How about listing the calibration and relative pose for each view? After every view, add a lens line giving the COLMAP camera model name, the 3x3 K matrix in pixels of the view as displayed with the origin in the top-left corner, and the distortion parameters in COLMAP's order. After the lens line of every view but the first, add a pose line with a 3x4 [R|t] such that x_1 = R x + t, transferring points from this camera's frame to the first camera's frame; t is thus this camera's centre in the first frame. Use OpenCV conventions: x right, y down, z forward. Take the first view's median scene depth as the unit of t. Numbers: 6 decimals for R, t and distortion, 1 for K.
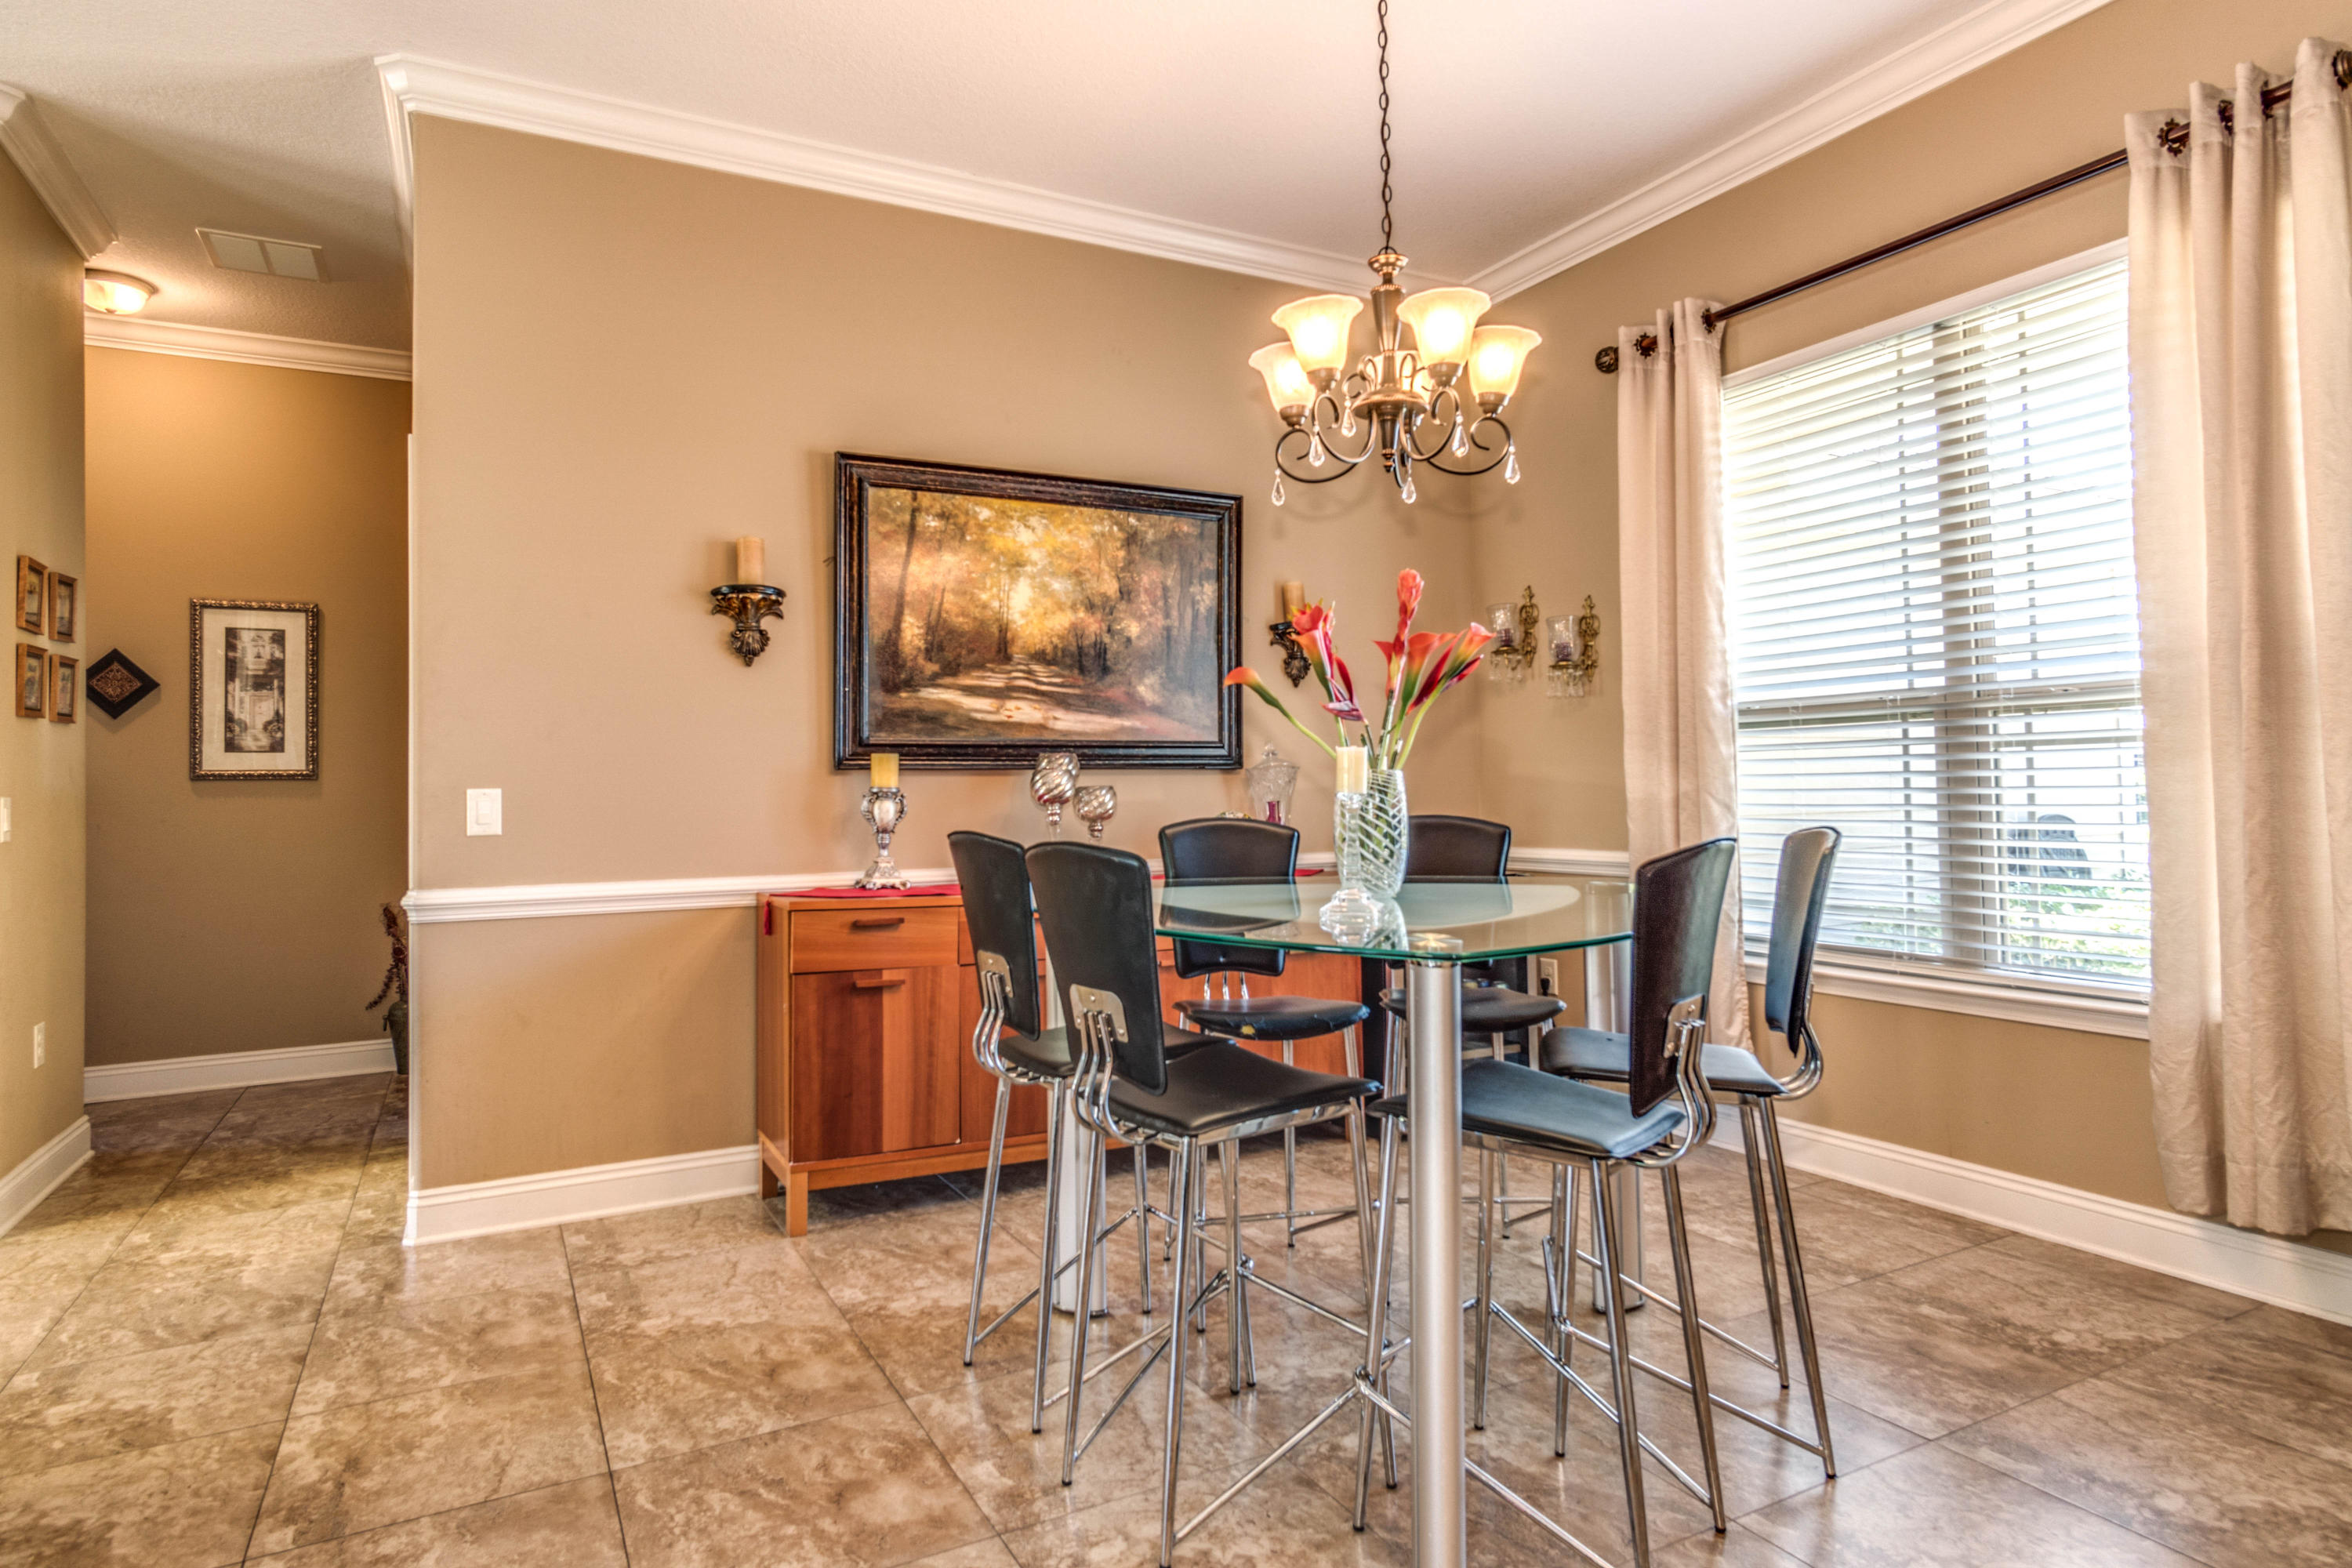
lens RADIAL K [[1291.1, 0, 1162.8], [0, 1291.1, 756.8], [0, 0, 1]] dist [0.002403, 0.001525]
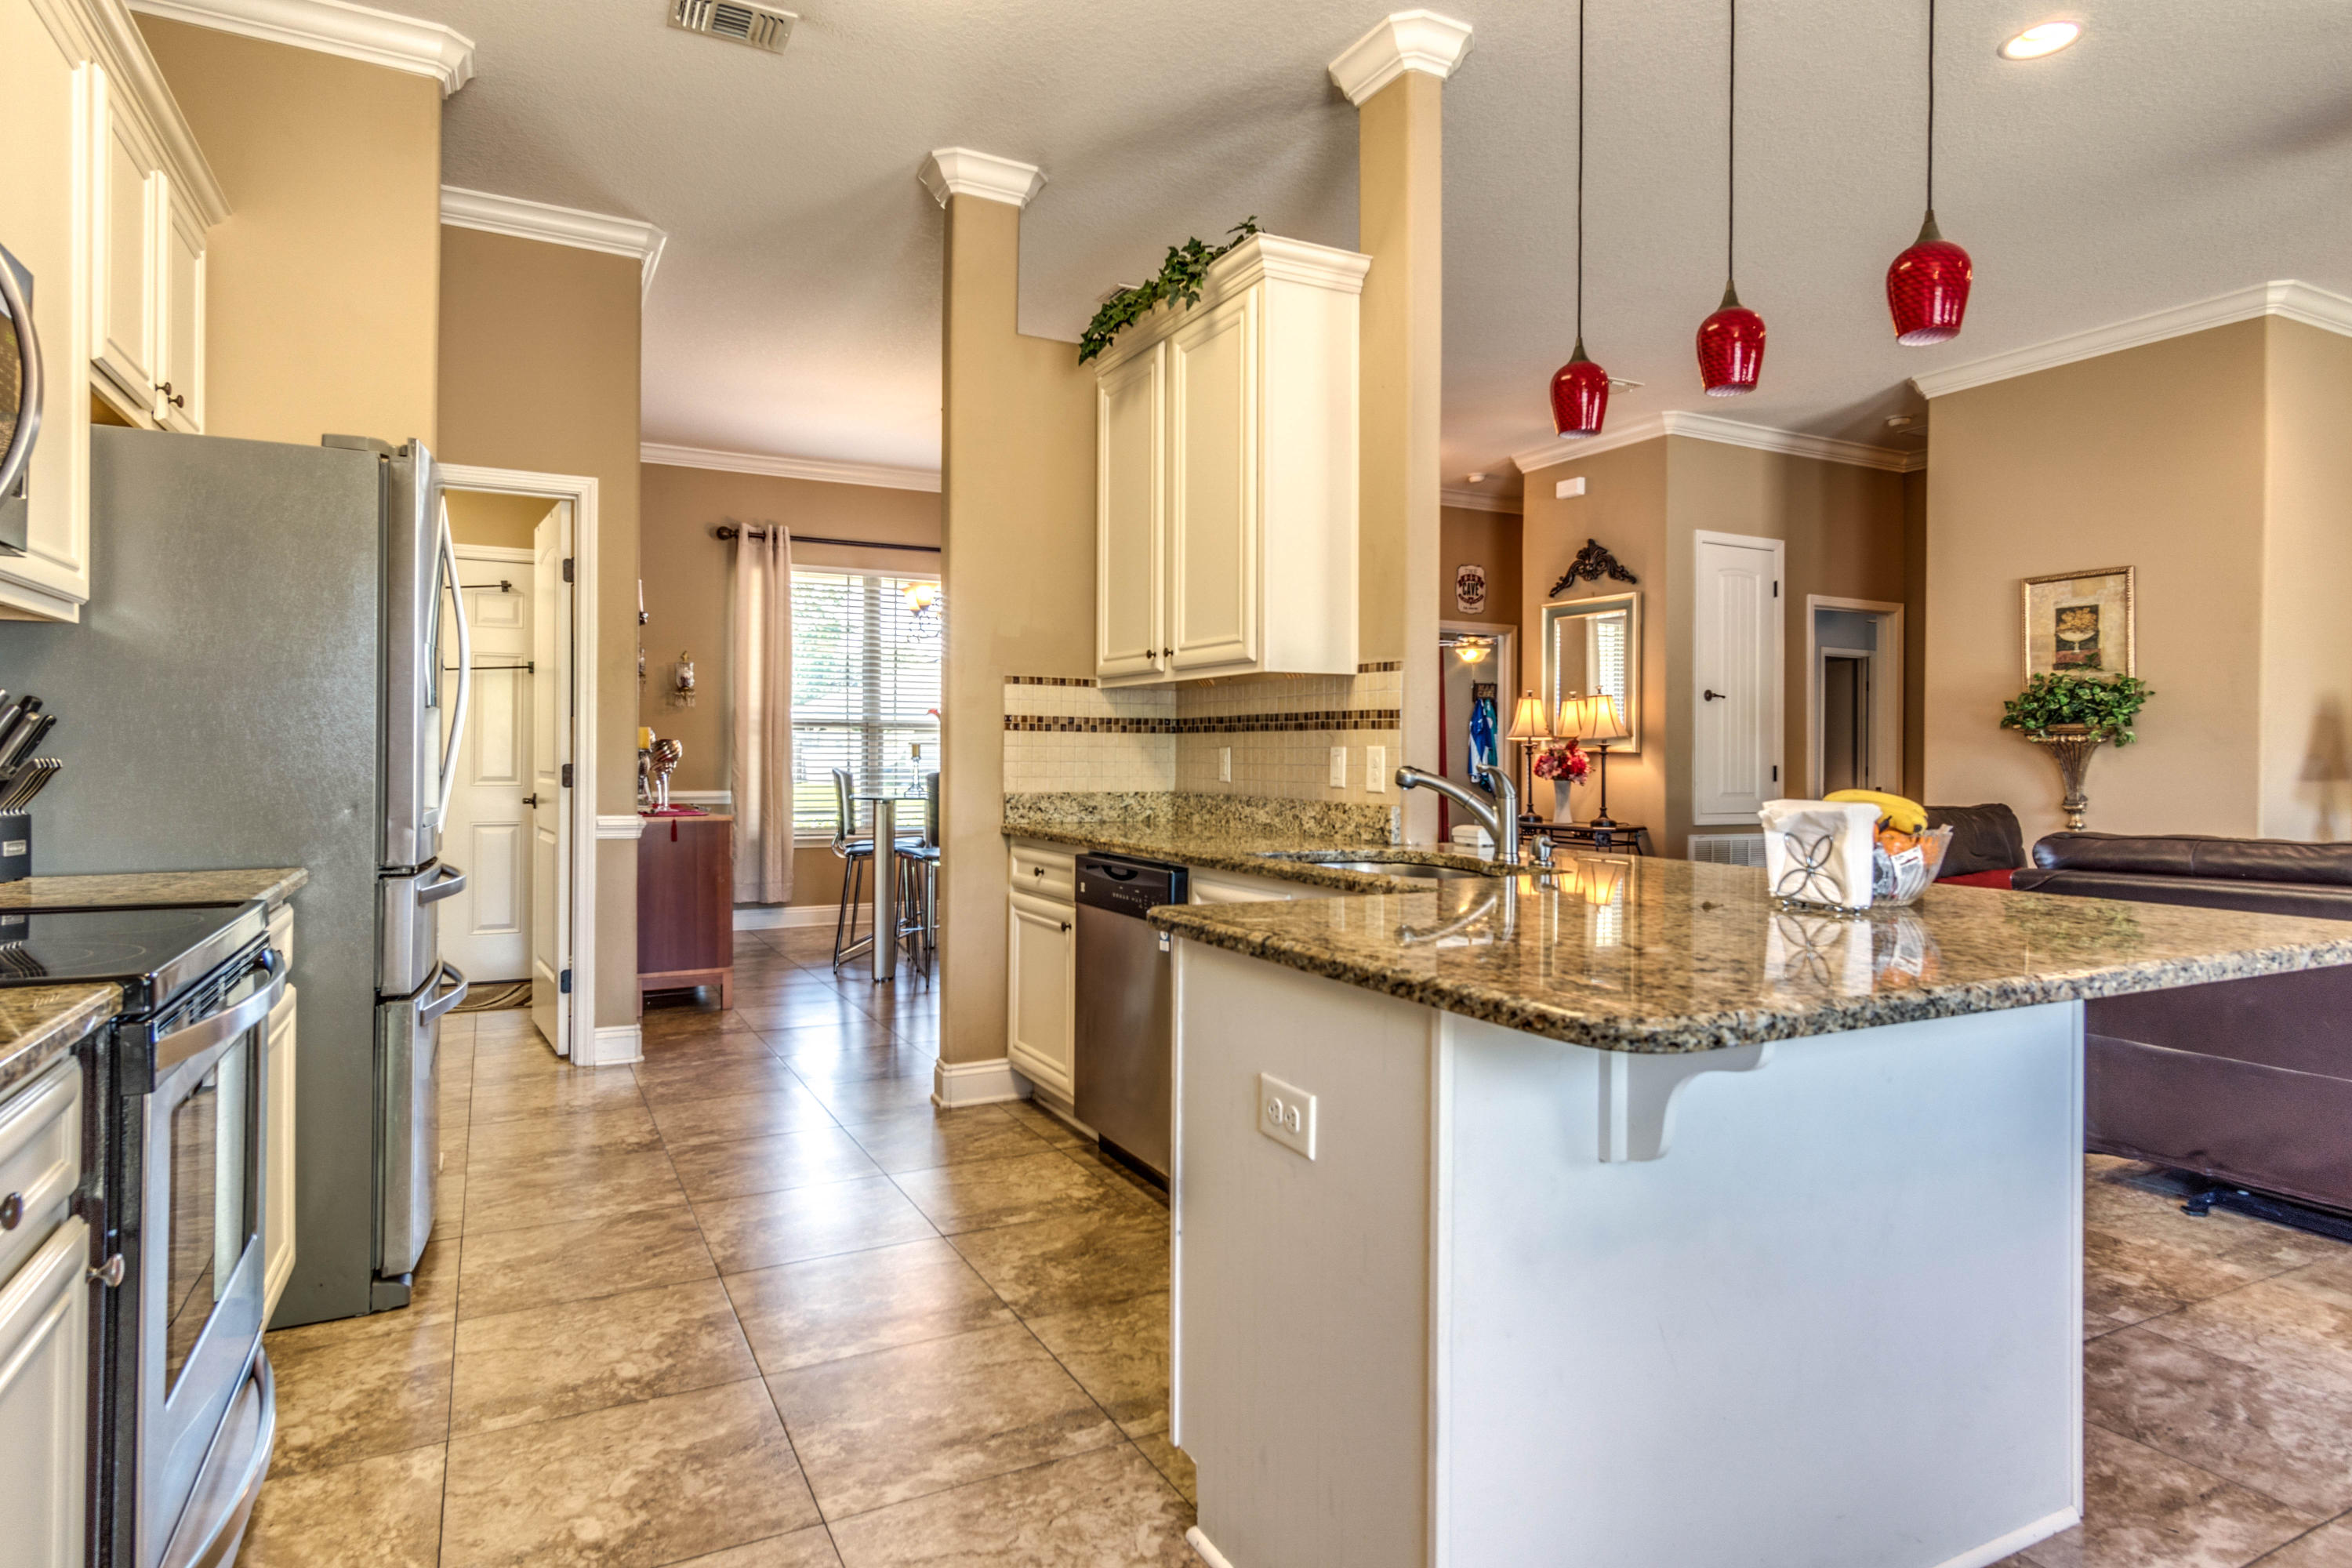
lens RADIAL K [[1291.1, 0, 1162.8], [0, 1291.1, 756.8], [0, 0, 1]] dist [0.002403, 0.001525]
pose [[0.010317, 0.016064, 0.999818, -1.613734], [-0.033726, 0.999308, -0.015708, 0.034171], [-0.999378, -0.033558, 0.010852, 0.336377]]
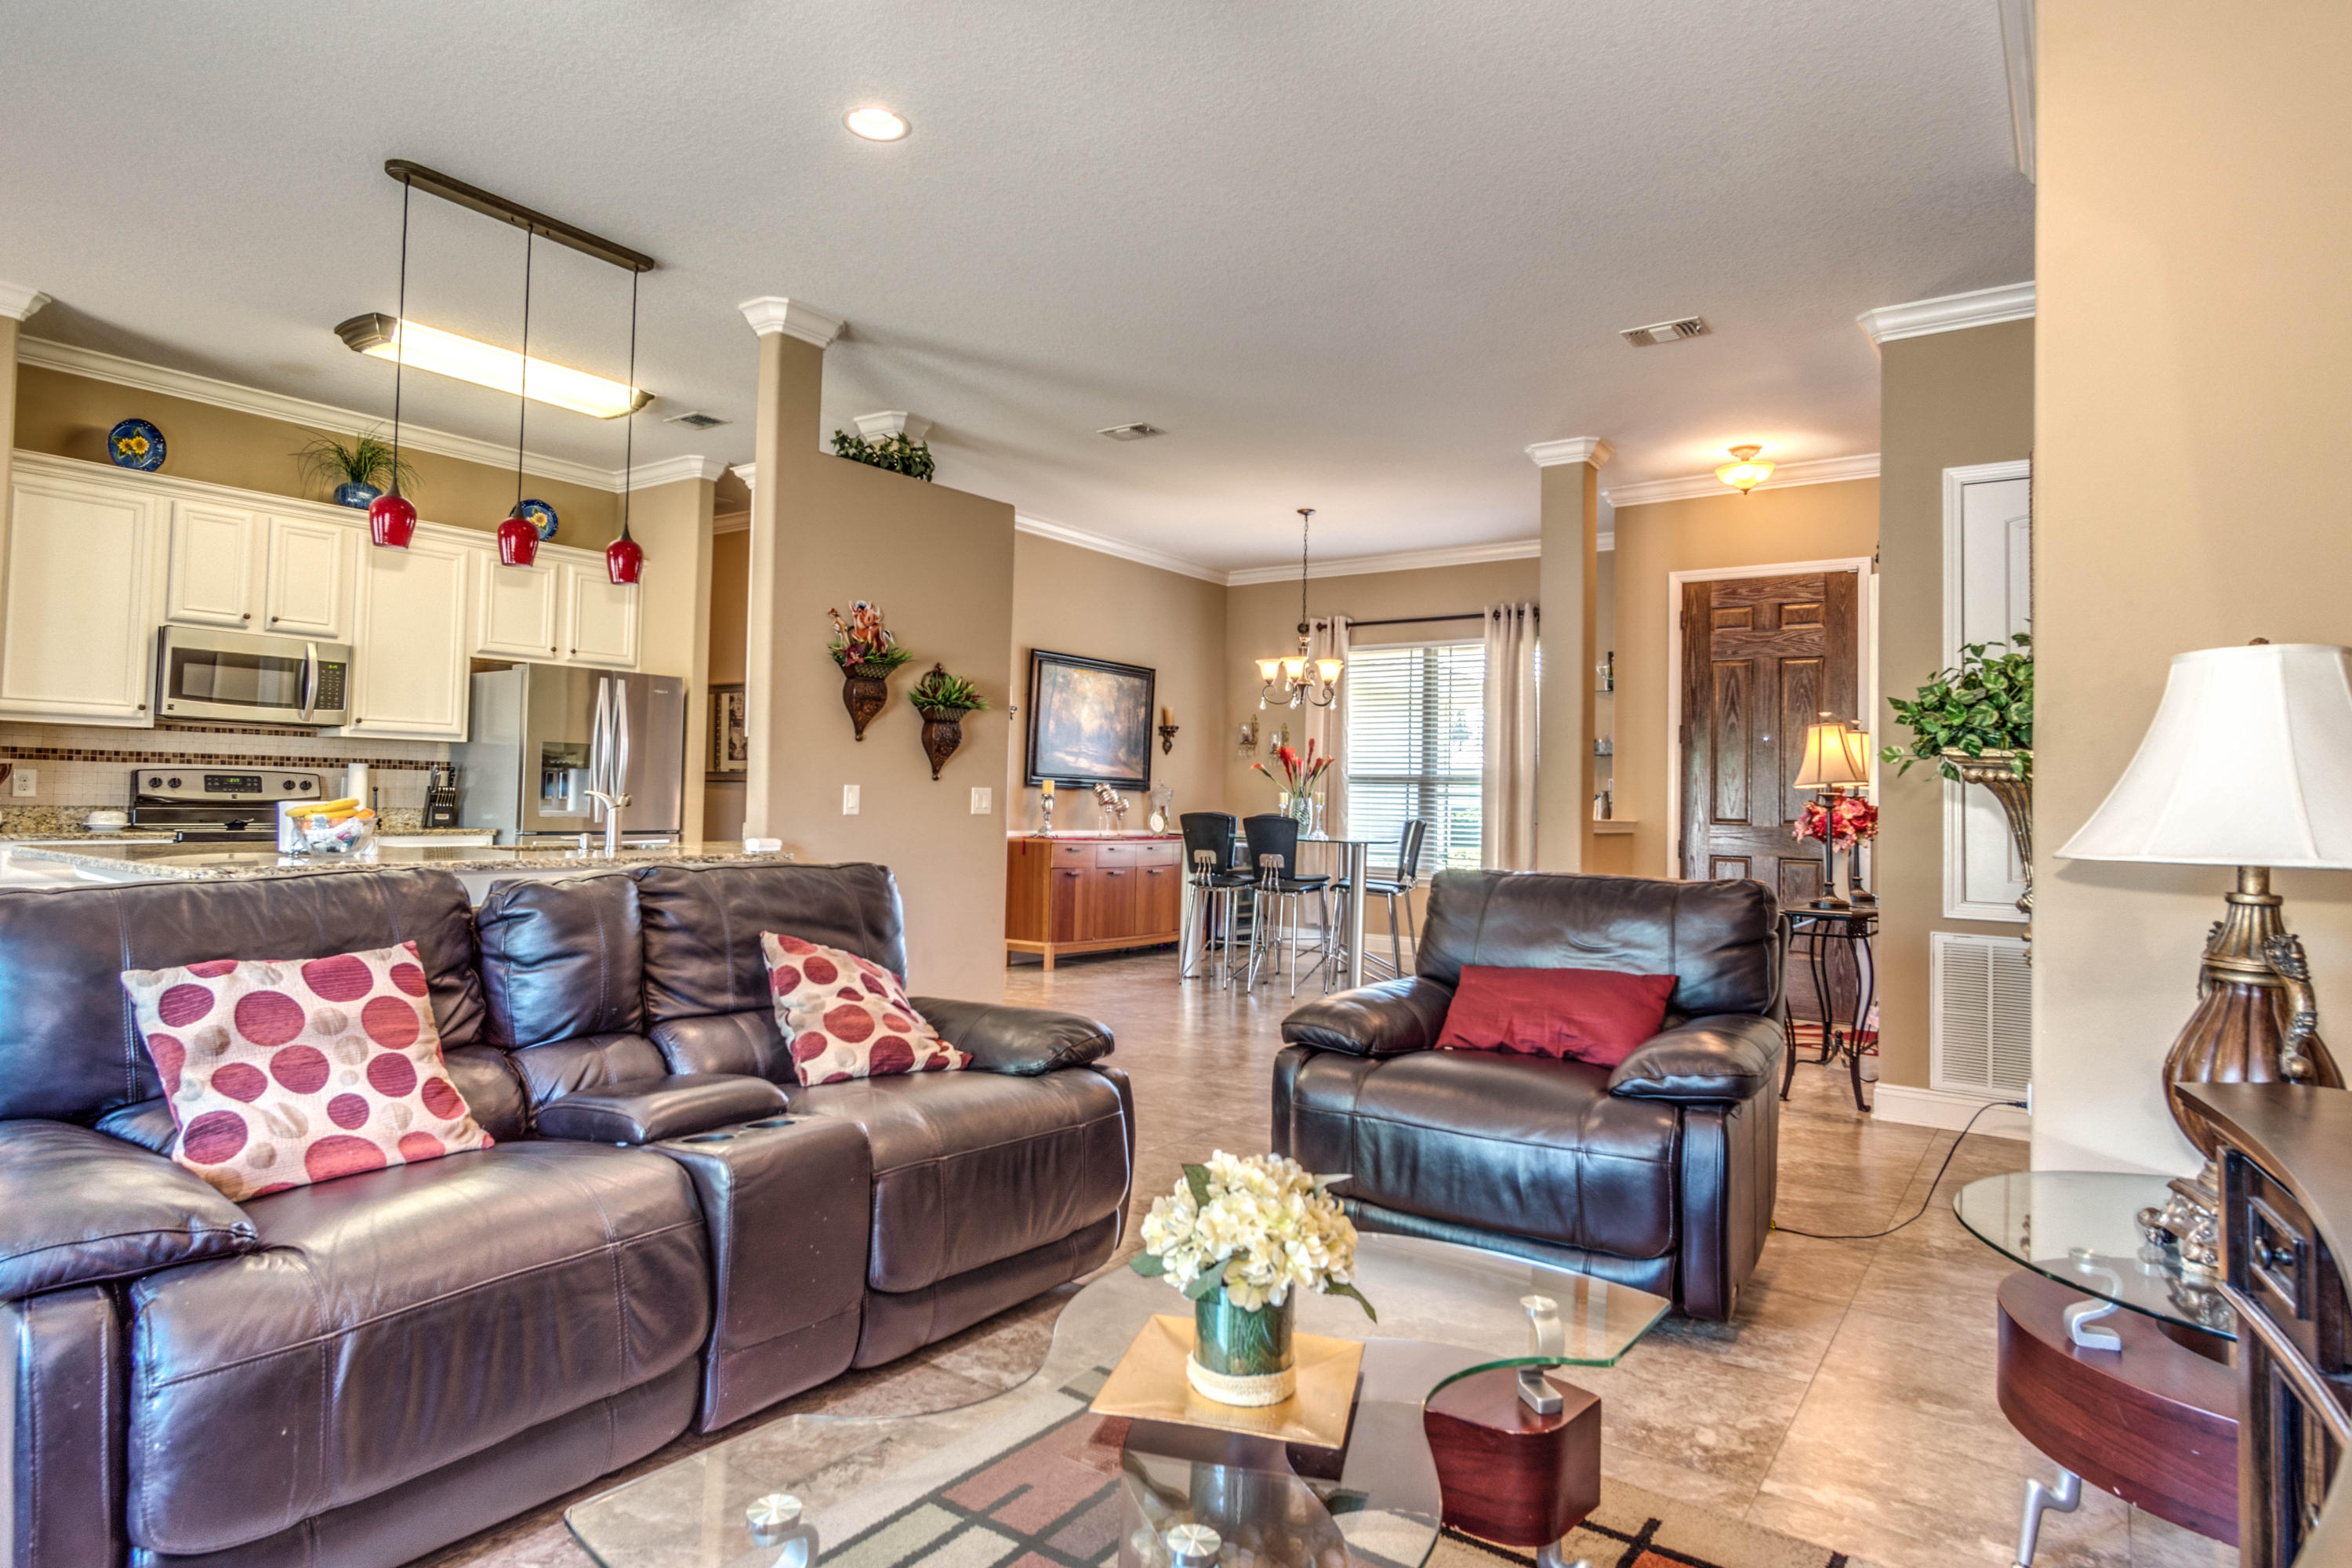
lens RADIAL K [[1300.6, 0, 1183.2], [0, 1300.6, 757.6], [0, 0, 1]] dist [0.002291, 0.002667]
pose [[0.886785, 0.050760, 0.459386, -0.994151], [-0.047446, 0.998698, -0.018763, -0.009755], [-0.459740, -0.005157, 0.888039, -1.095442]]
